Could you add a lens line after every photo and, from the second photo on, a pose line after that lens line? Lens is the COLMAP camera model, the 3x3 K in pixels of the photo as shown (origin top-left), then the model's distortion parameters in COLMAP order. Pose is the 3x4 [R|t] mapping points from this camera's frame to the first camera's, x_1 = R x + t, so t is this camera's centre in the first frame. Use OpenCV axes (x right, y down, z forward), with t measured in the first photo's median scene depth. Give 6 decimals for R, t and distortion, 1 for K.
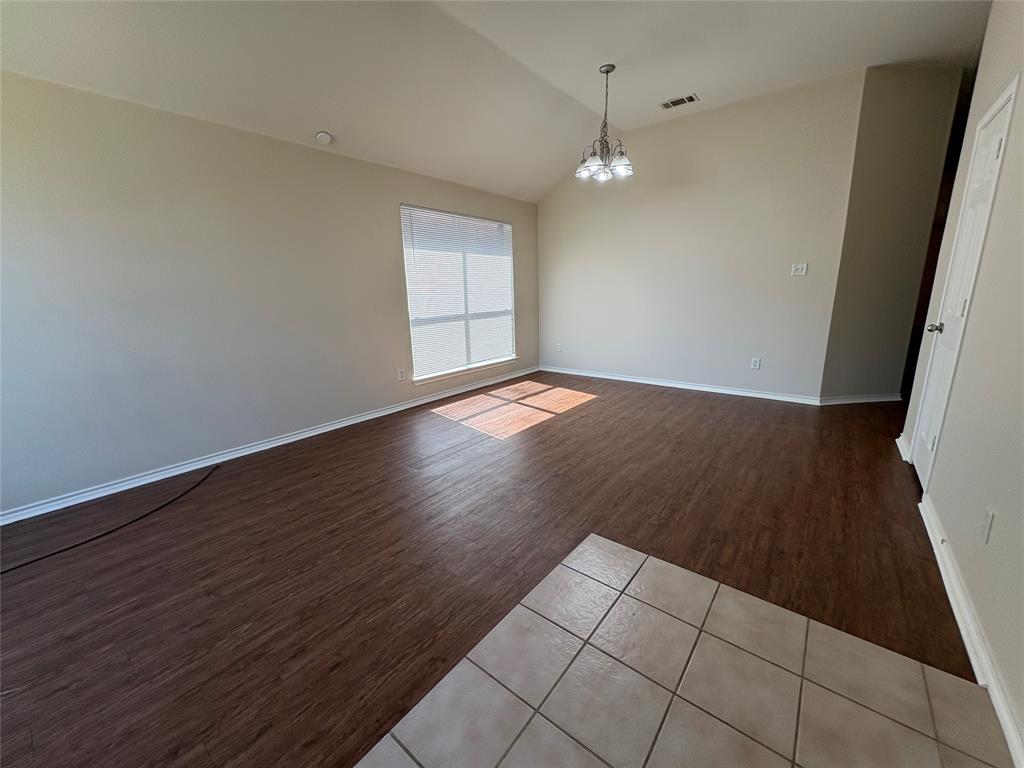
lens RADIAL K [[406.1, 0, 513.1], [0, 406.1, 380.7], [0, 0, 1]] dist [-0.001186, -0.000417]
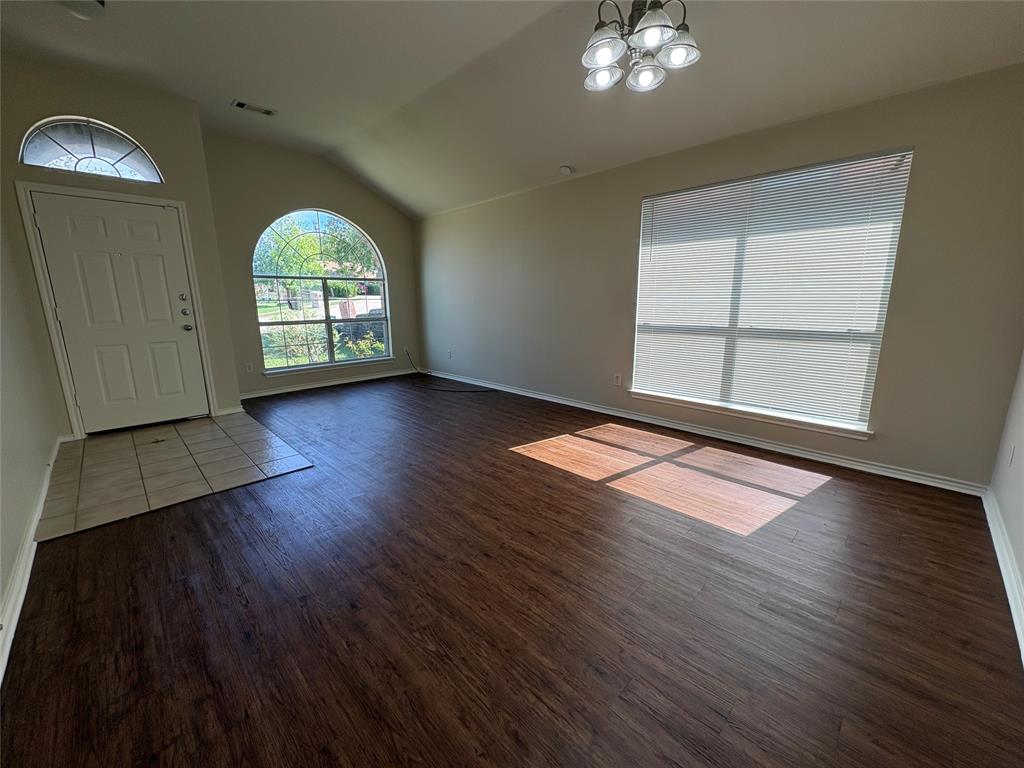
lens RADIAL K [[406.1, 0, 513.1], [0, 406.1, 380.7], [0, 0, 1]] dist [-0.001186, -0.000417]
pose [[-0.112573, 0.220244, -0.968927, 0.693447], [-0.210125, 0.947796, 0.239854, -0.193278], [0.971172, 0.230597, -0.060417, 0.821073]]
